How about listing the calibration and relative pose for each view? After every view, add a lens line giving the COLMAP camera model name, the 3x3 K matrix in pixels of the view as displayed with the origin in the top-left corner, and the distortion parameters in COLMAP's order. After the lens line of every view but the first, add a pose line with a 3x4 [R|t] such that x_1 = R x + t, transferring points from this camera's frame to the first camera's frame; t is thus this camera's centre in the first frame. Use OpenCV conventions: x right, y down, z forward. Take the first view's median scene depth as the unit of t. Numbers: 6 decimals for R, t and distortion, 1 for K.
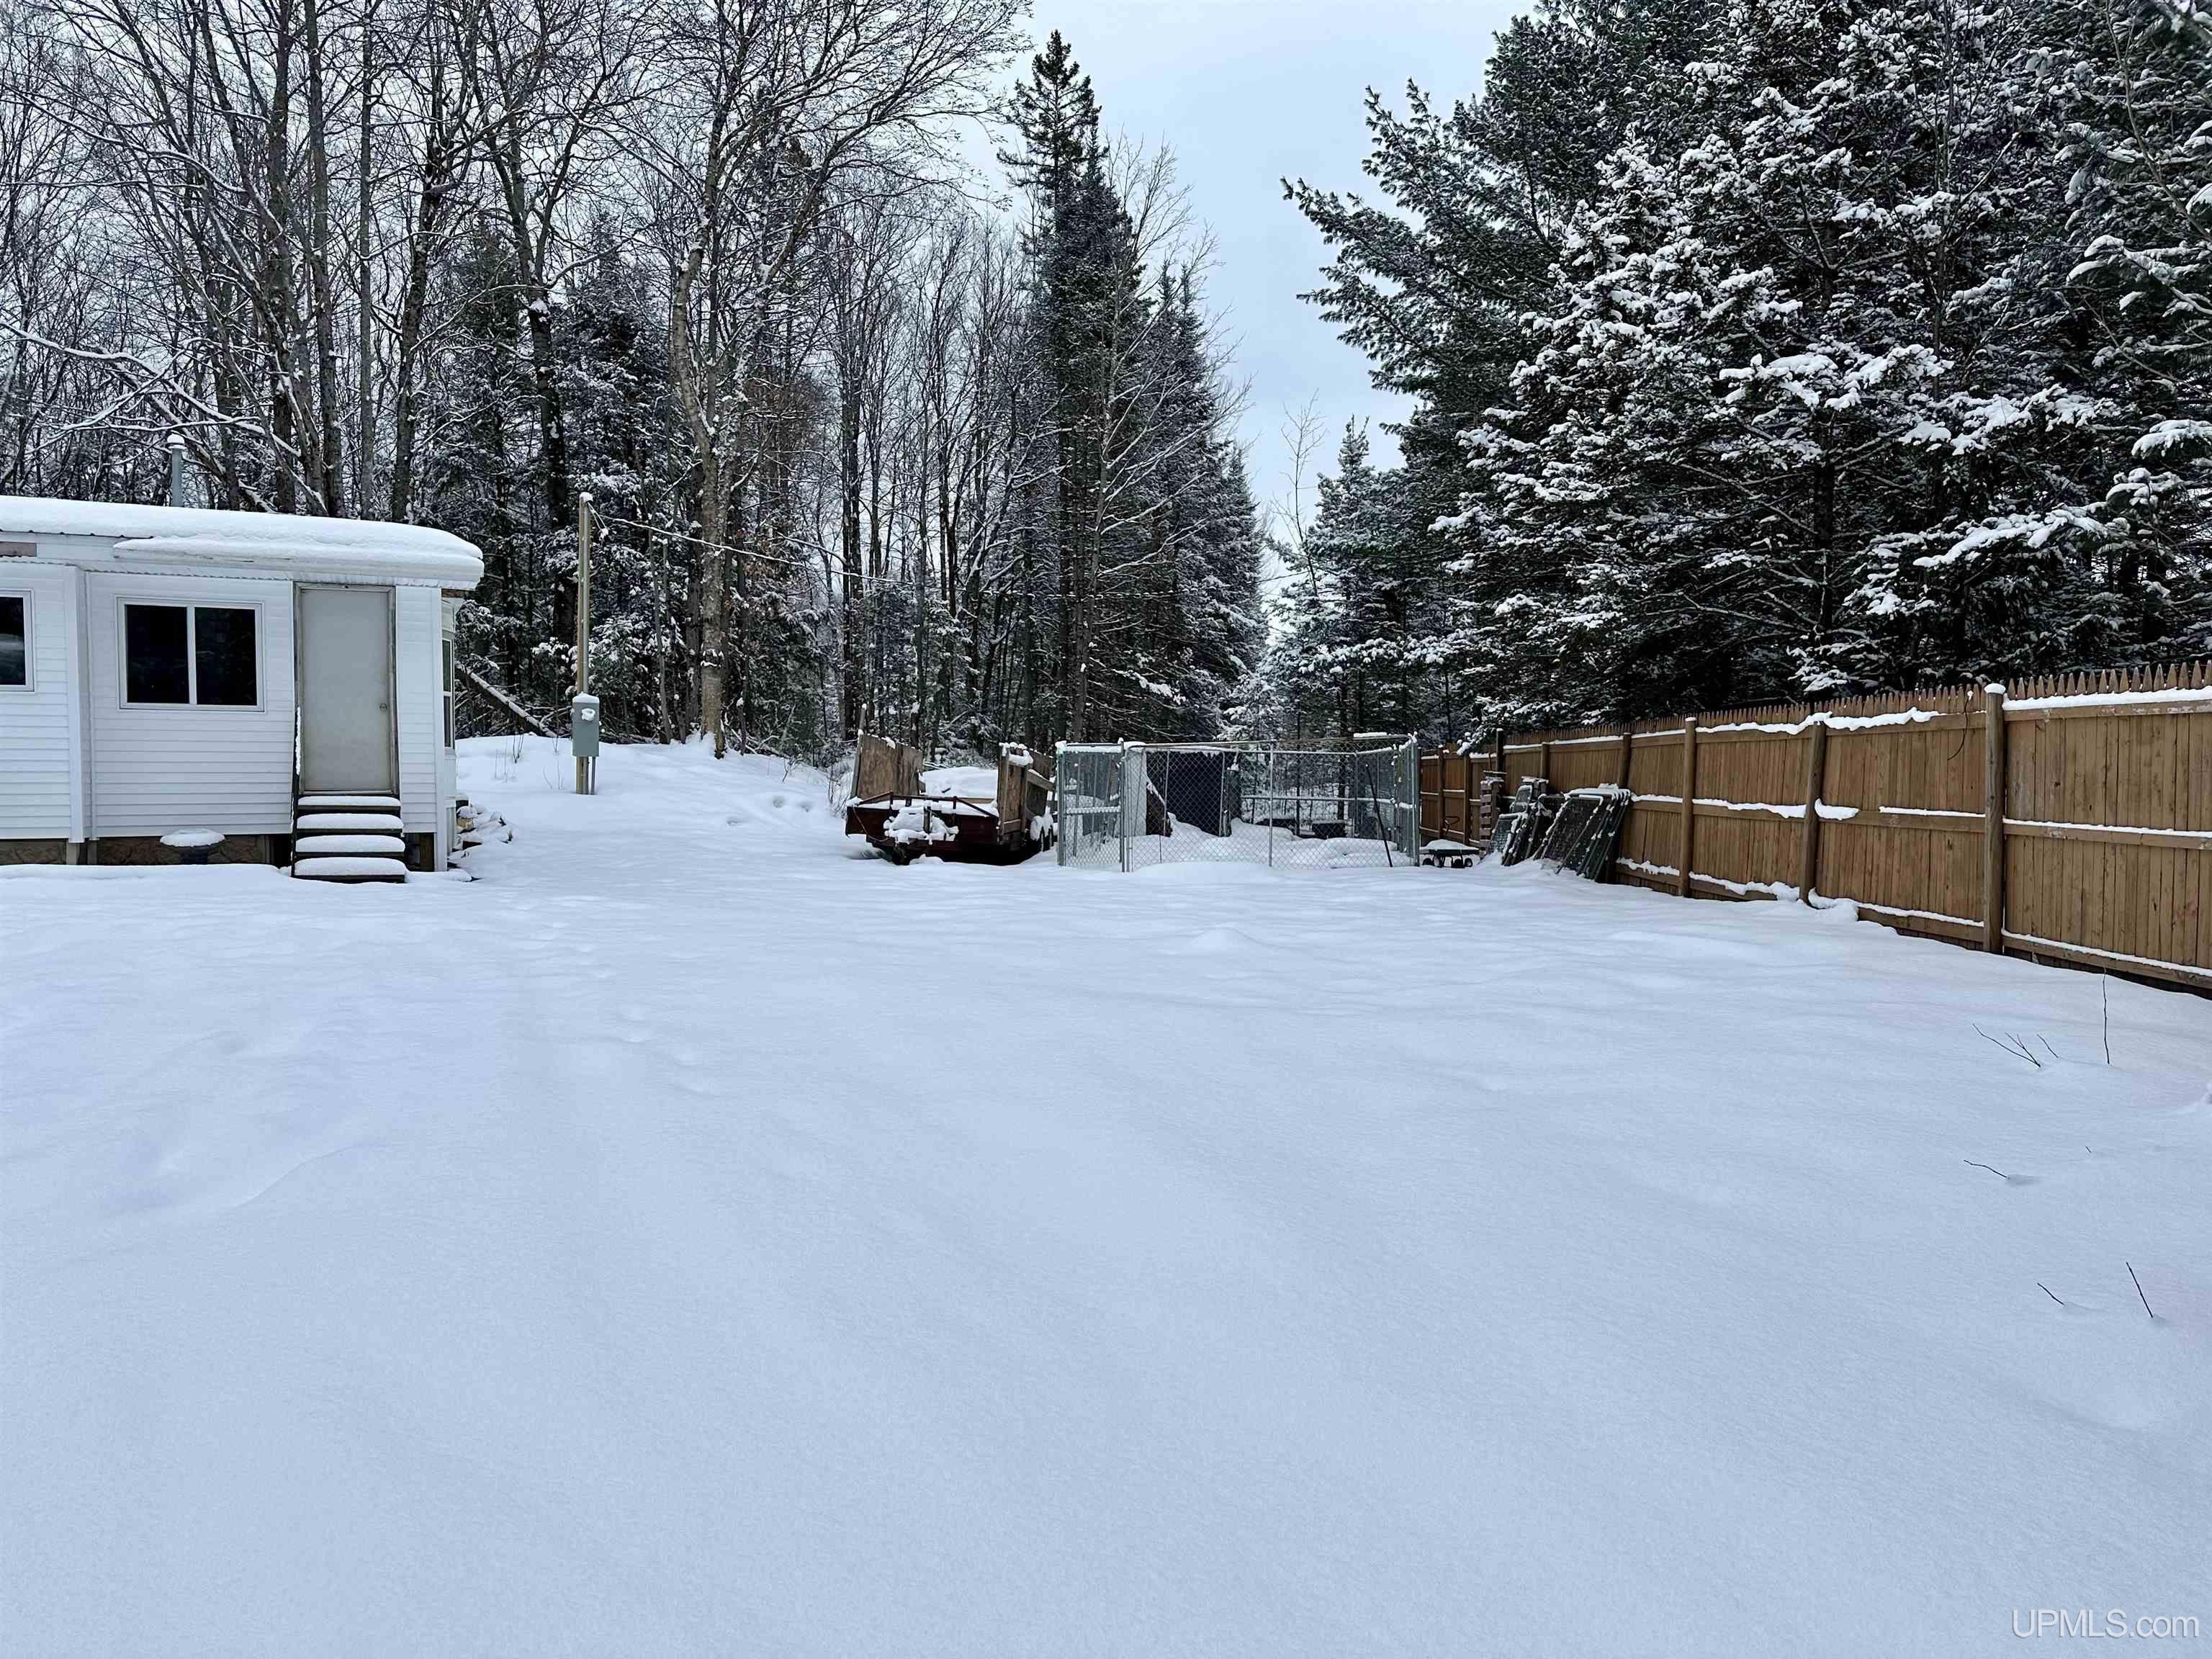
lens RADIAL K [[1537.4, 0, 1106.0], [0, 1537.4, 829.5], [0, 0, 1]] dist [0.153264, -0.282007]
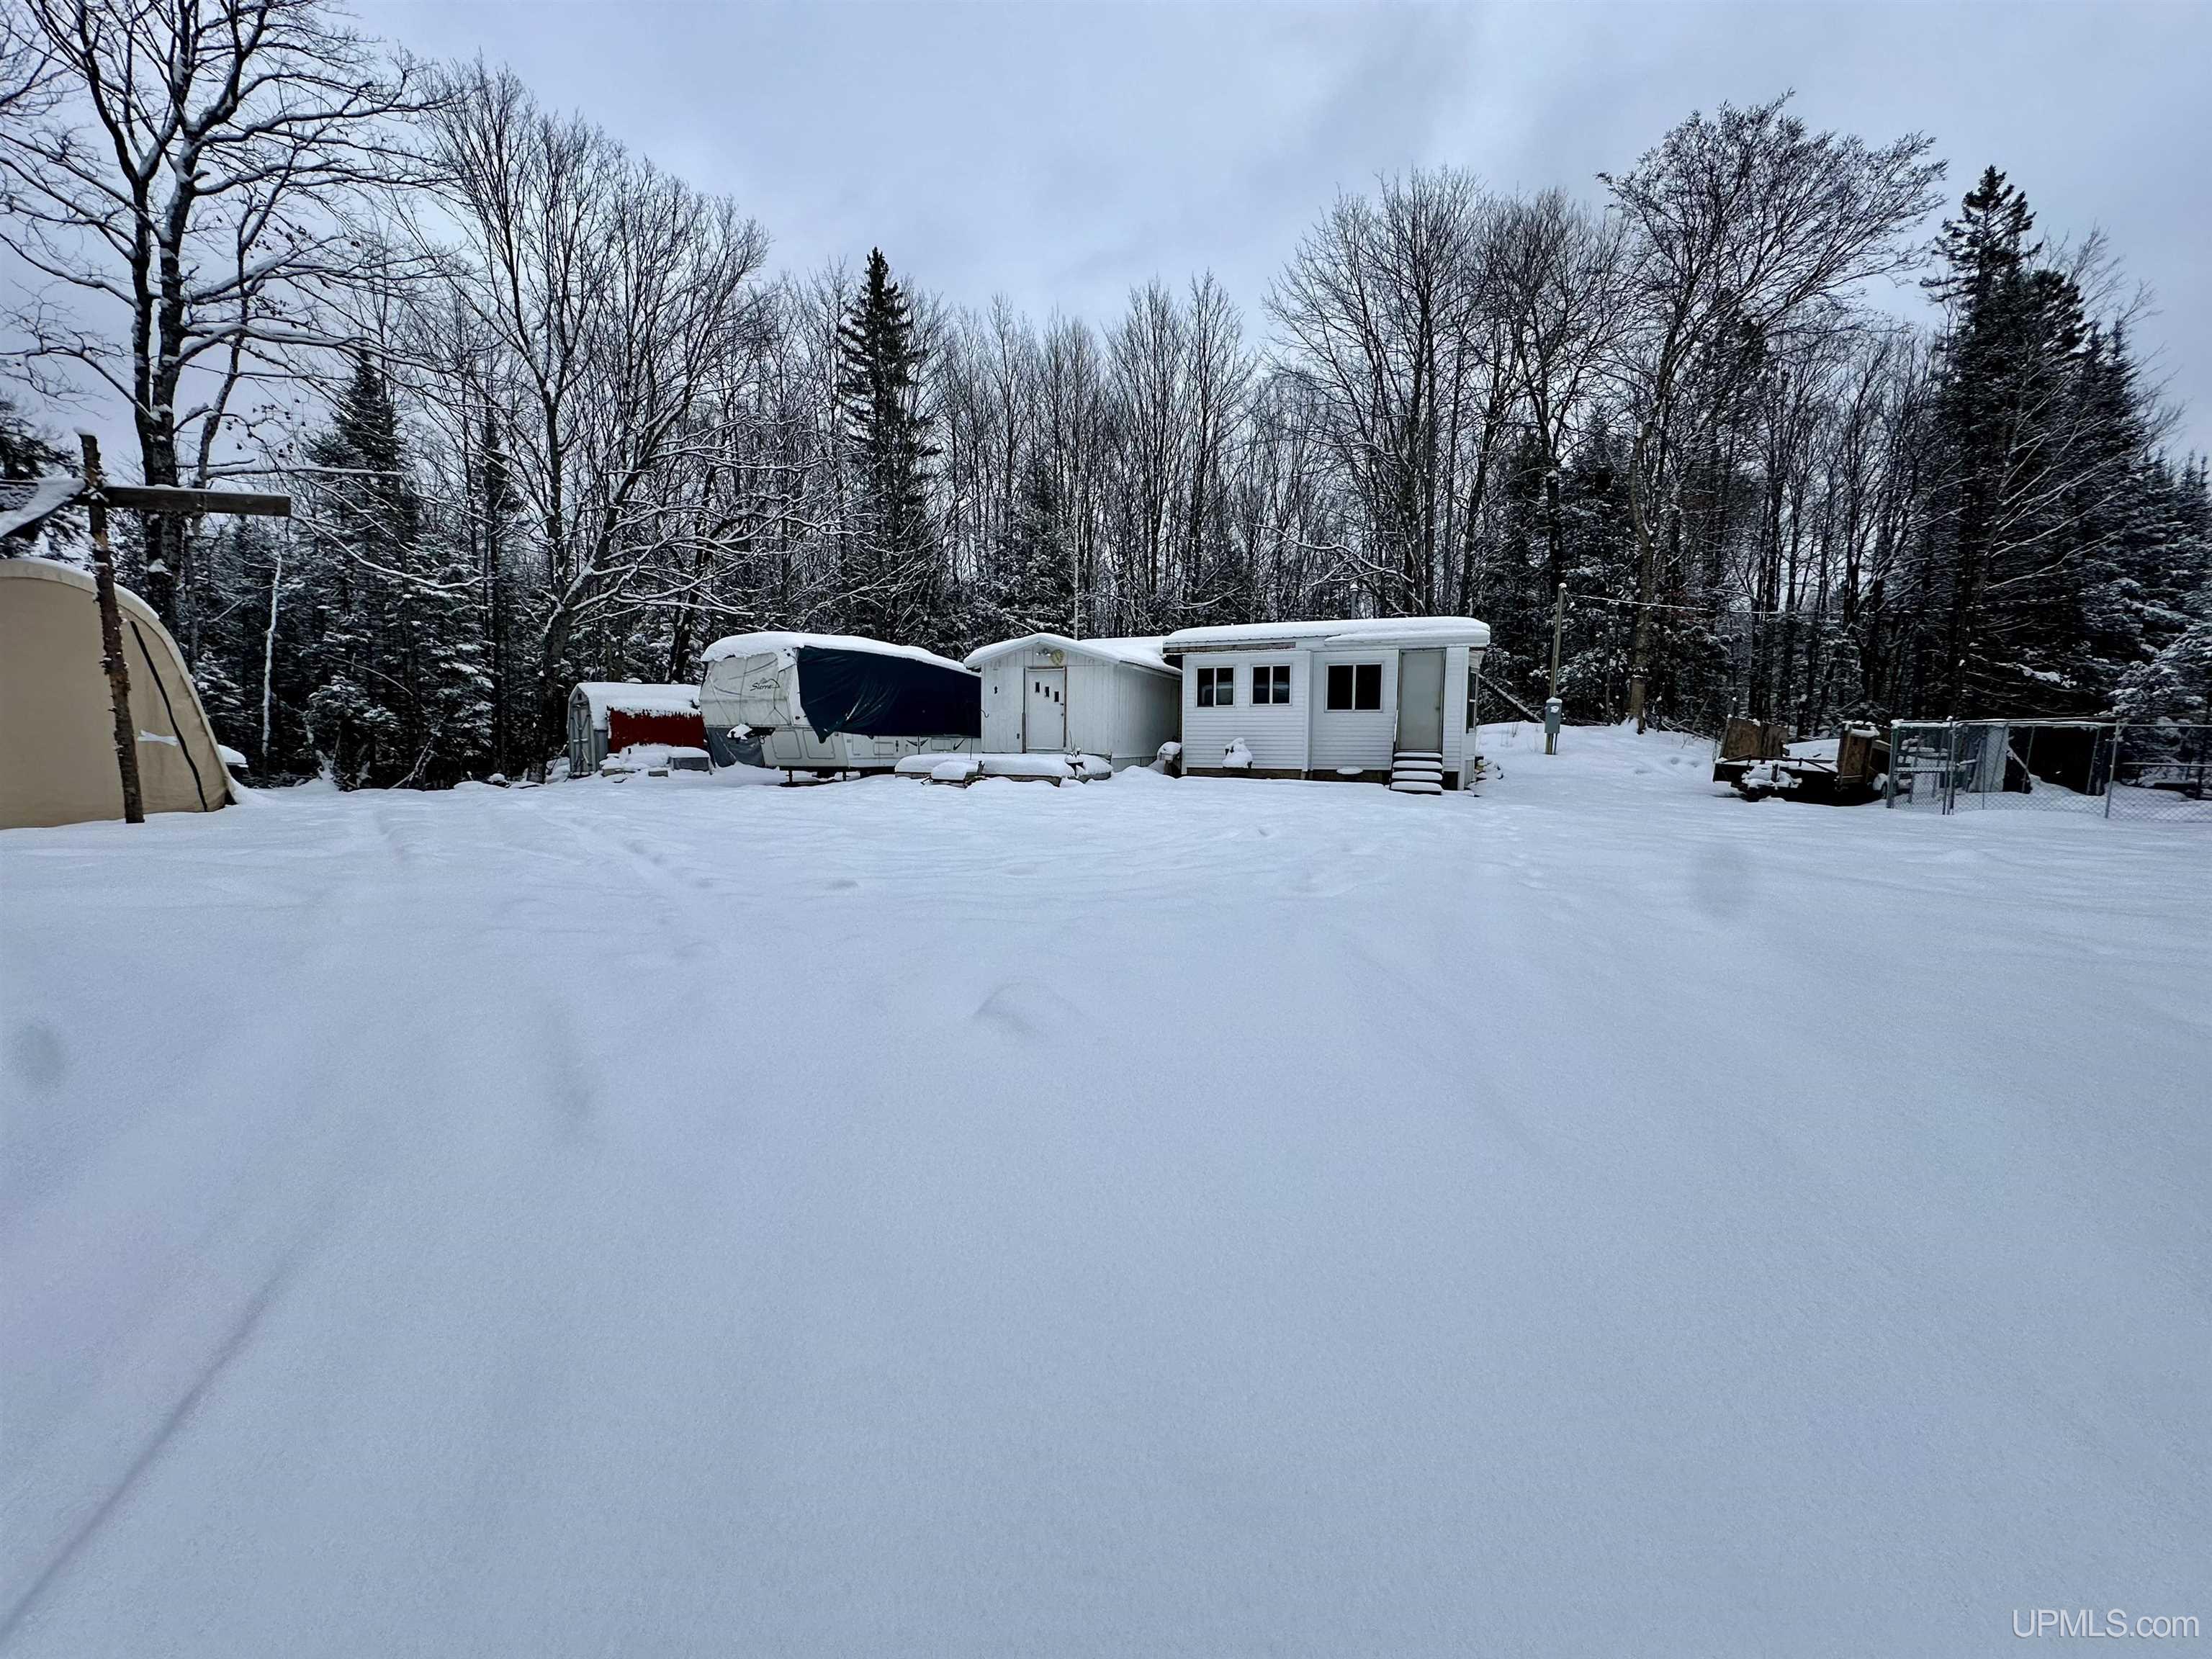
lens RADIAL K [[881.8, 0, 1106.0], [0, 881.8, 829.5], [0, 0, 1]] dist [0.001560, 0.000034]
pose [[0.687496, 0.073734, -0.722435, 0.038016], [-0.030385, 0.996881, 0.072830, 0.003515], [0.725553, -0.028119, 0.687592, -0.047777]]
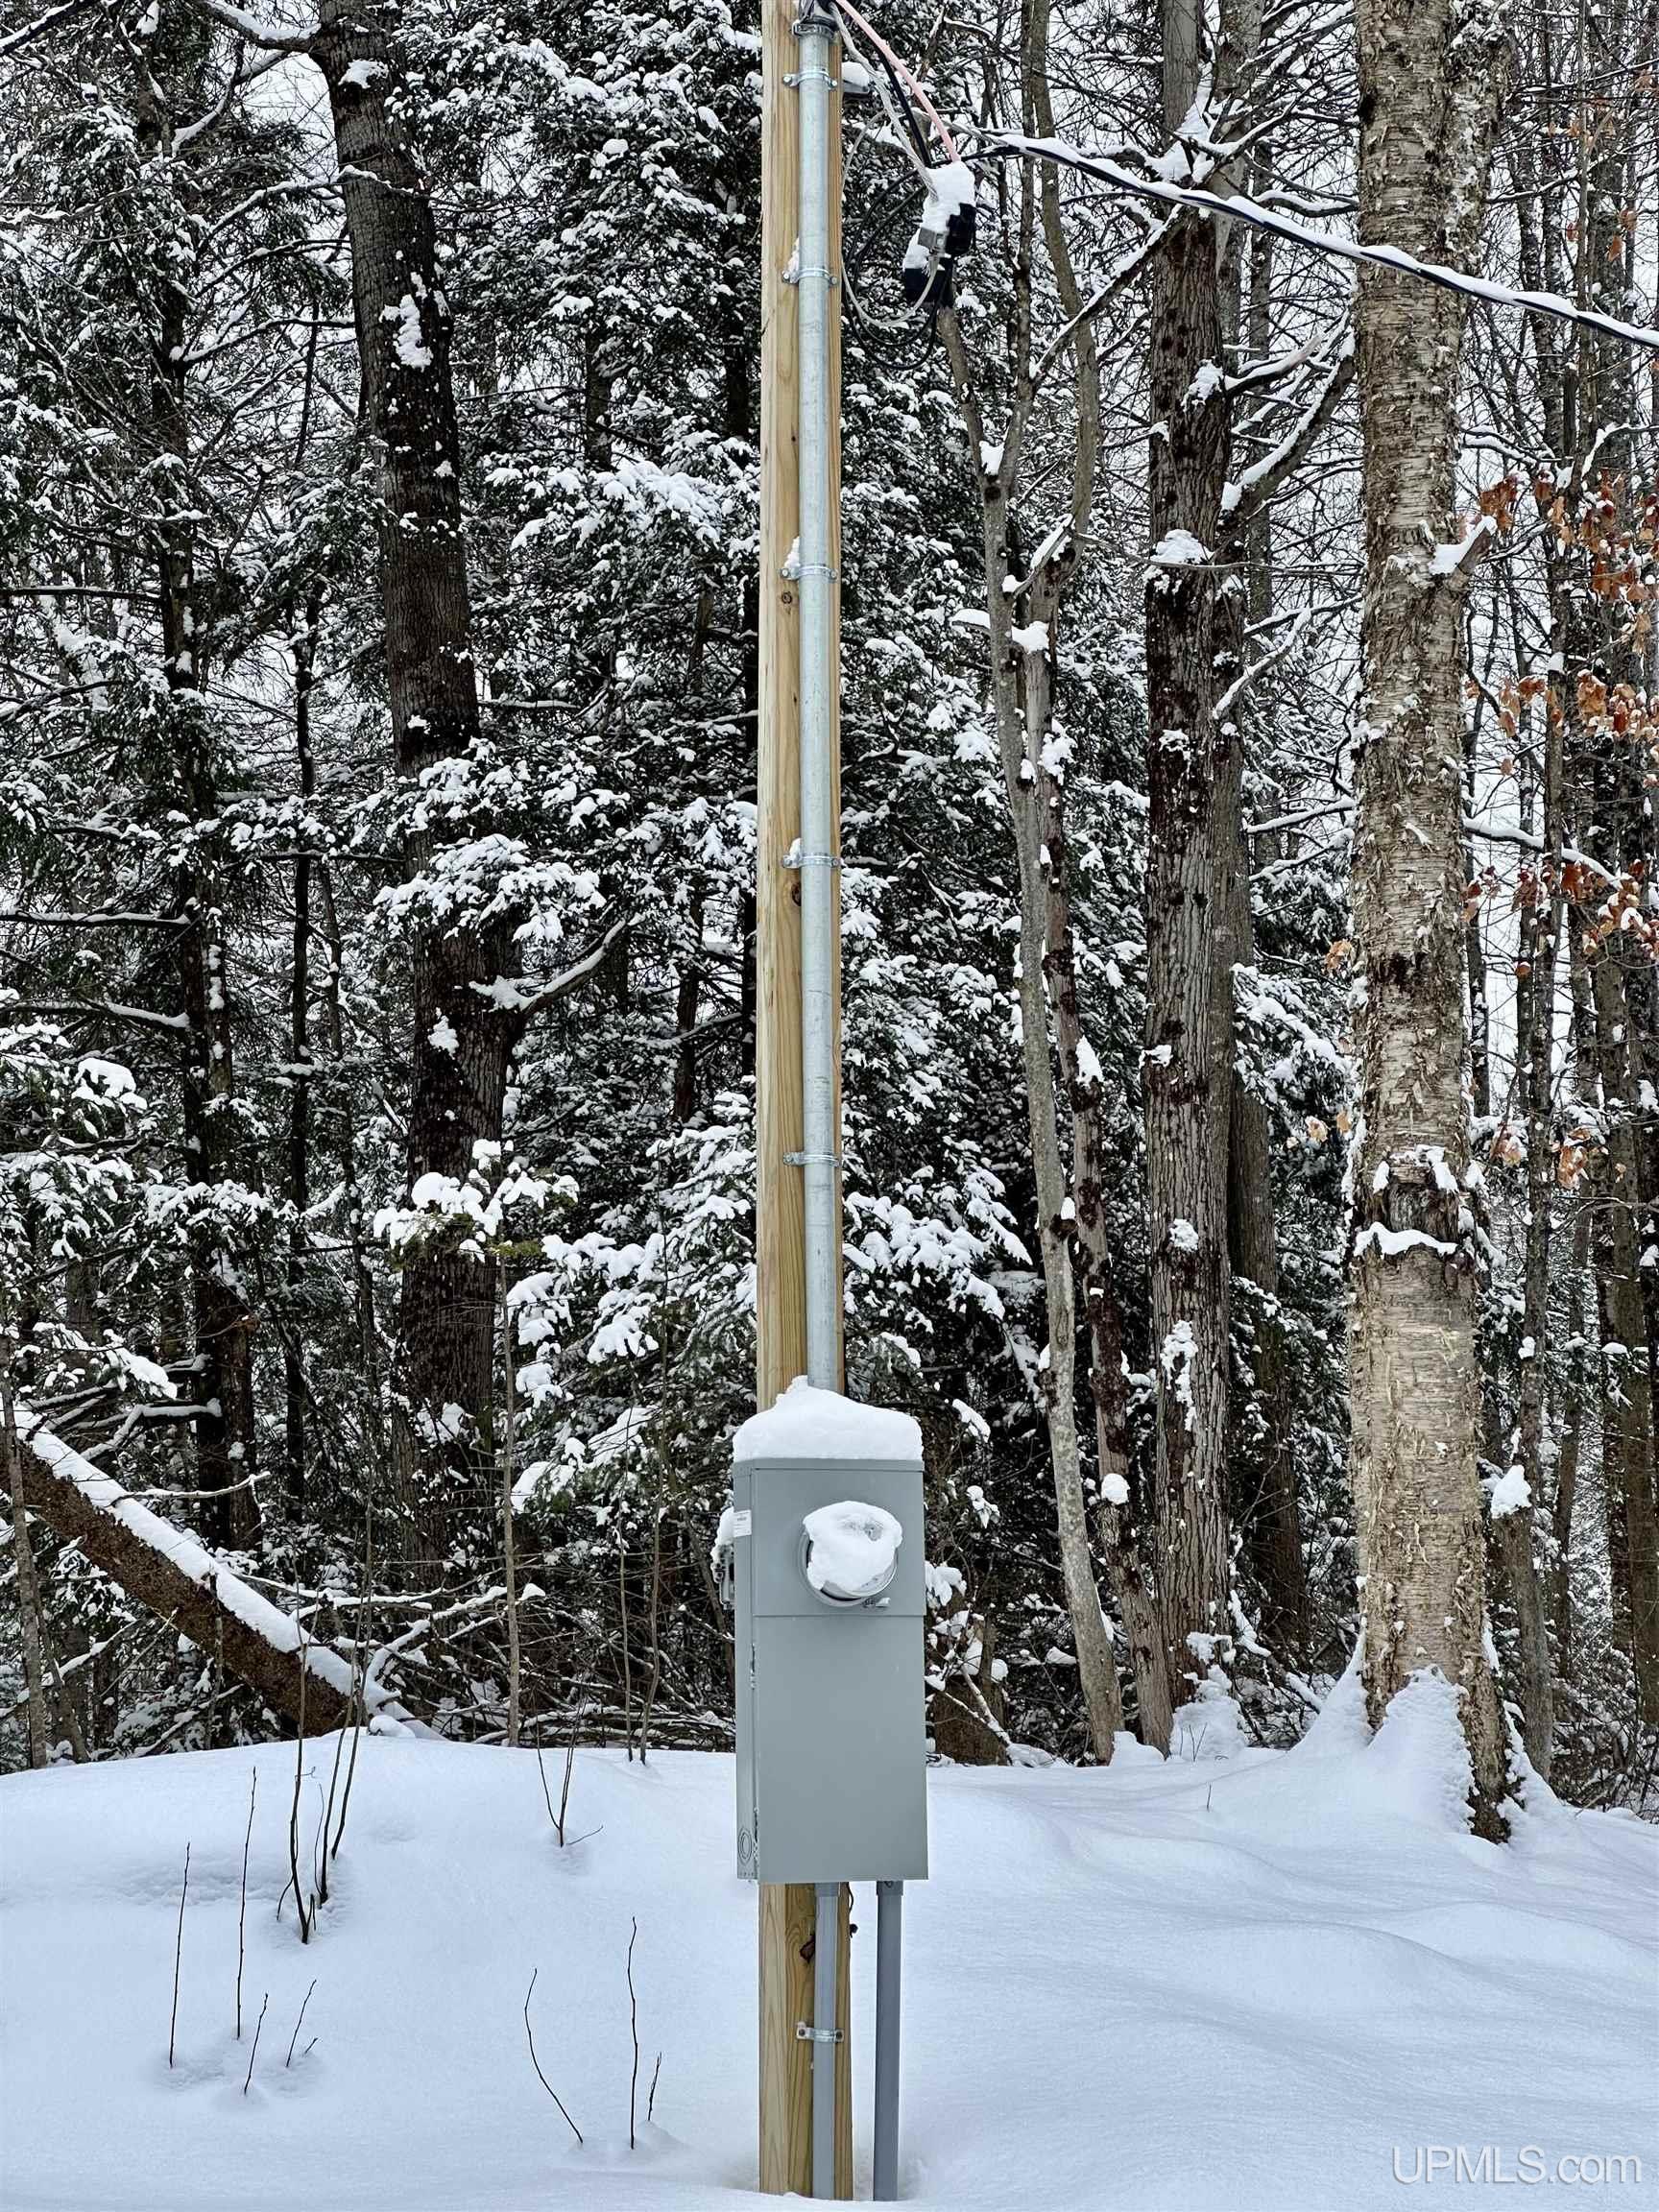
lens RADIAL K [[4972.7, 0, 829.5], [0, 4972.7, 1106.0], [0, 0, 1]] dist [0.063574, 0.209358]
pose [[0.972324, -0.062731, -0.225059, -0.176662], [0.020948, 0.982808, -0.183439, -0.025713], [0.232697, 0.173648, 0.956921, 0.445256]]
